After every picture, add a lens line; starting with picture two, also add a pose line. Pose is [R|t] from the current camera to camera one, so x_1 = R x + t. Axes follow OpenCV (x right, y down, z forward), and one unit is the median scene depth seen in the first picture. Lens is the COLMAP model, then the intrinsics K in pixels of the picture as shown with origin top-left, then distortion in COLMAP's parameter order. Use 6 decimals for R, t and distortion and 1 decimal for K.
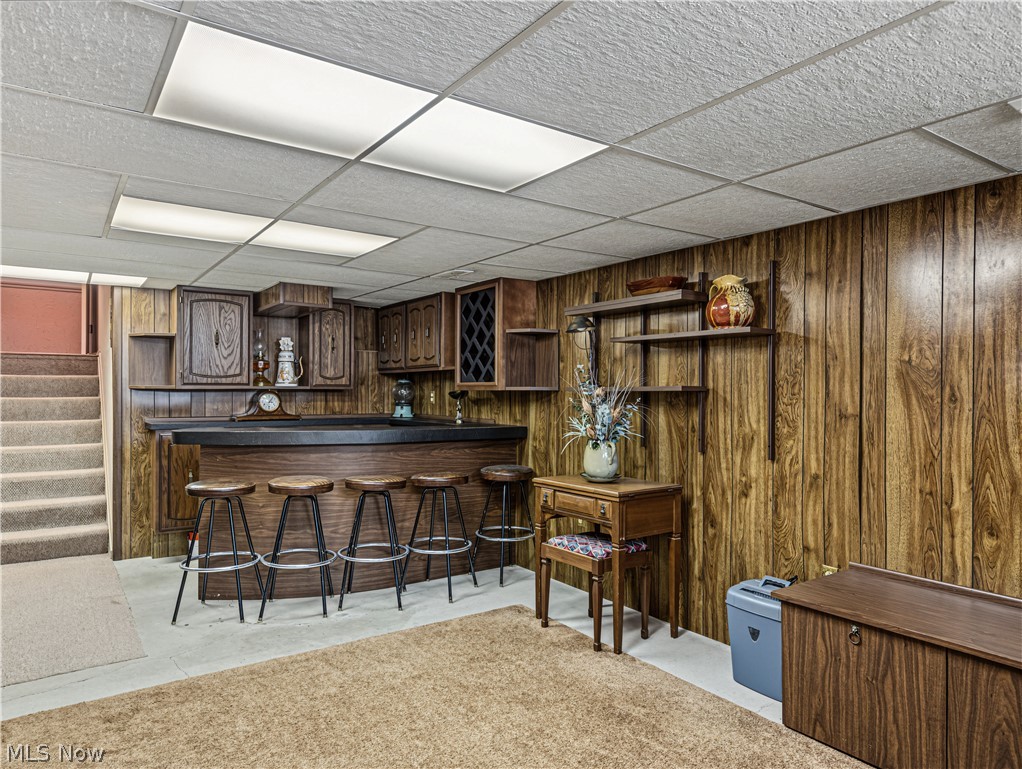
lens RADIAL K [[655.9, 0, 511.0], [0, 655.9, 386.2], [0, 0, 1]] dist [0.002648, -0.000225]
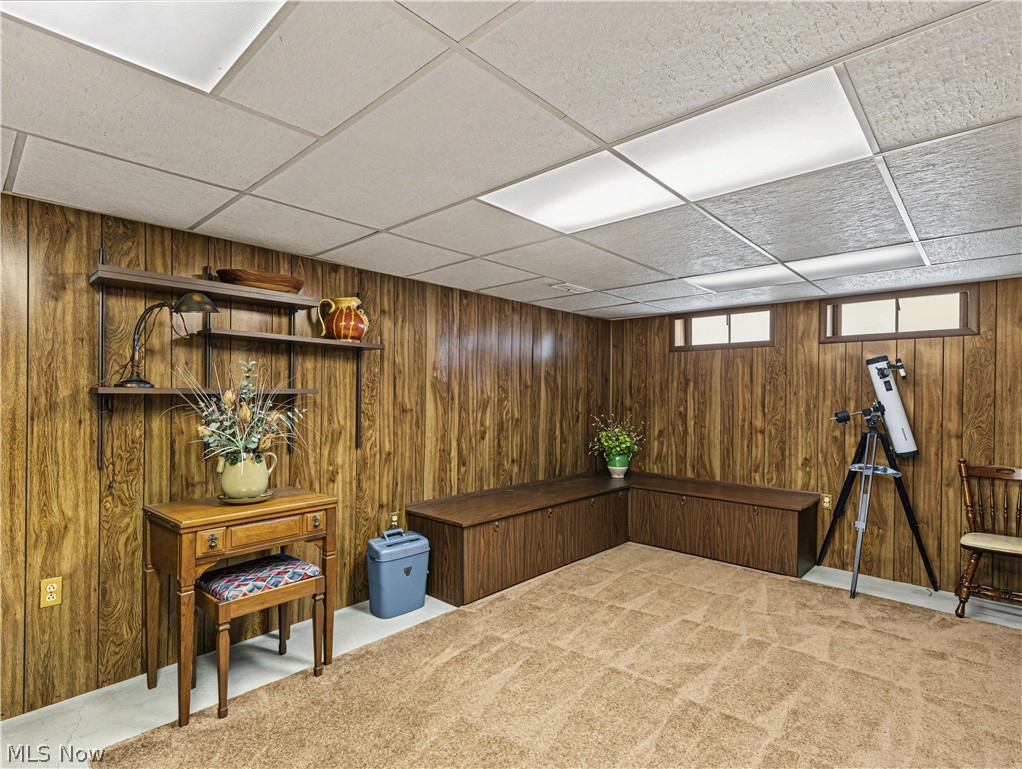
lens RADIAL K [[521.7, 0, 510.5], [0, 521.7, 393.0], [0, 0, 1]] dist [0.003080, -0.000829]
pose [[-0.219943, -0.001889, 0.975511, -0.694099], [-0.014818, 0.999889, -0.001405, 0.002814], [-0.975400, -0.014764, -0.219947, 0.970884]]
